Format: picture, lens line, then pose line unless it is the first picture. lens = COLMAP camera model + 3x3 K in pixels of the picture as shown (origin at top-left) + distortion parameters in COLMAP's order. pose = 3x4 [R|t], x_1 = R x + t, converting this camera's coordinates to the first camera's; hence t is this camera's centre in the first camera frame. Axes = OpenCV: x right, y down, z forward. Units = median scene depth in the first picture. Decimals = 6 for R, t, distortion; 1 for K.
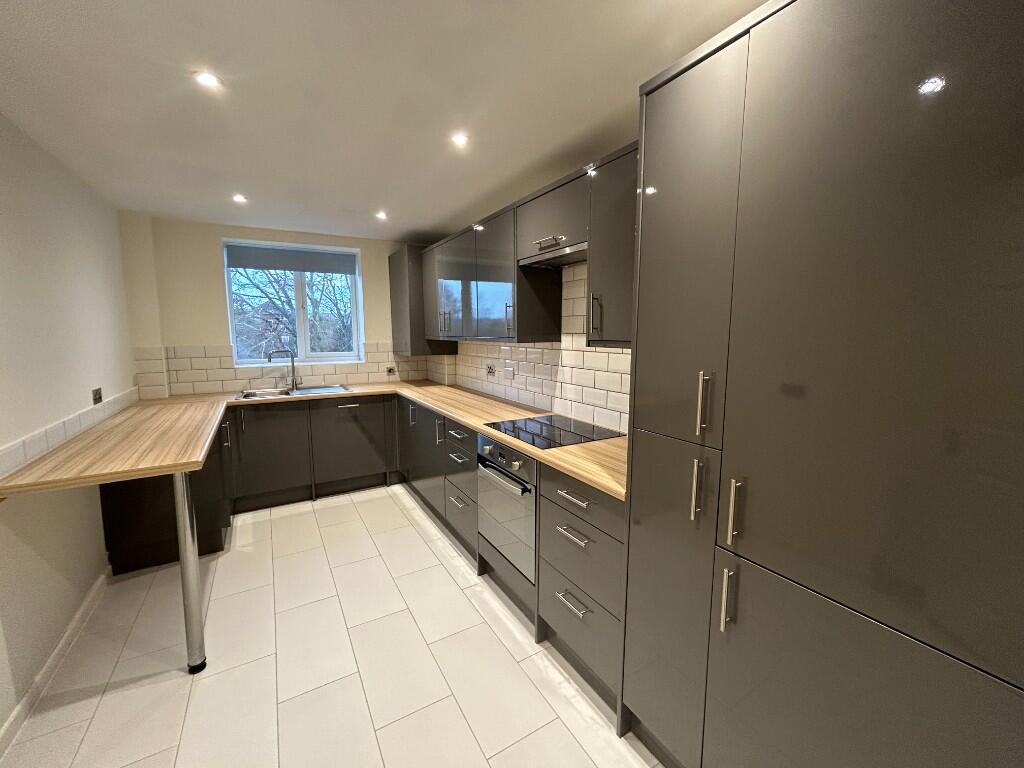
lens RADIAL K [[419.9, 0, 509.0], [0, 419.9, 382.8], [0, 0, 1]] dist [-0.000631, 0.000190]
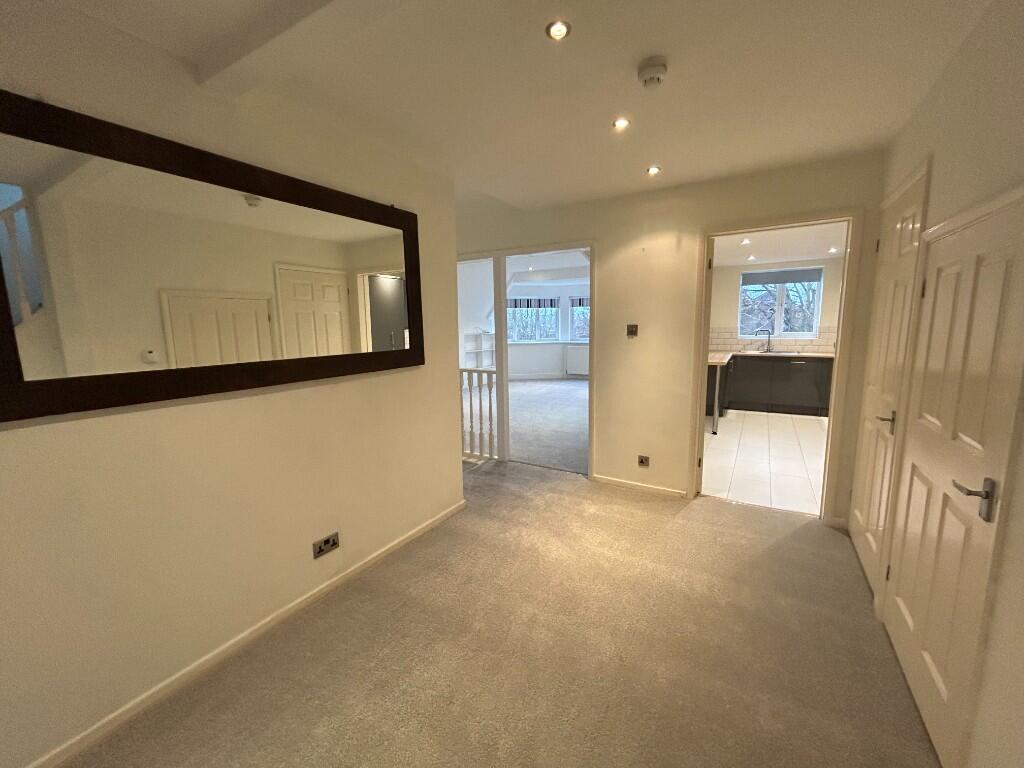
lens RADIAL K [[414.0, 0, 512.0], [0, 414.0, 384.0], [0, 0, 1]] dist [-0.001146, 0.000355]
pose [[0.485078, 0.119409, -0.866280, 0.526246], [-0.091623, 0.992121, 0.085450, 0.105714], [0.869658, 0.037922, 0.492197, -0.845977]]
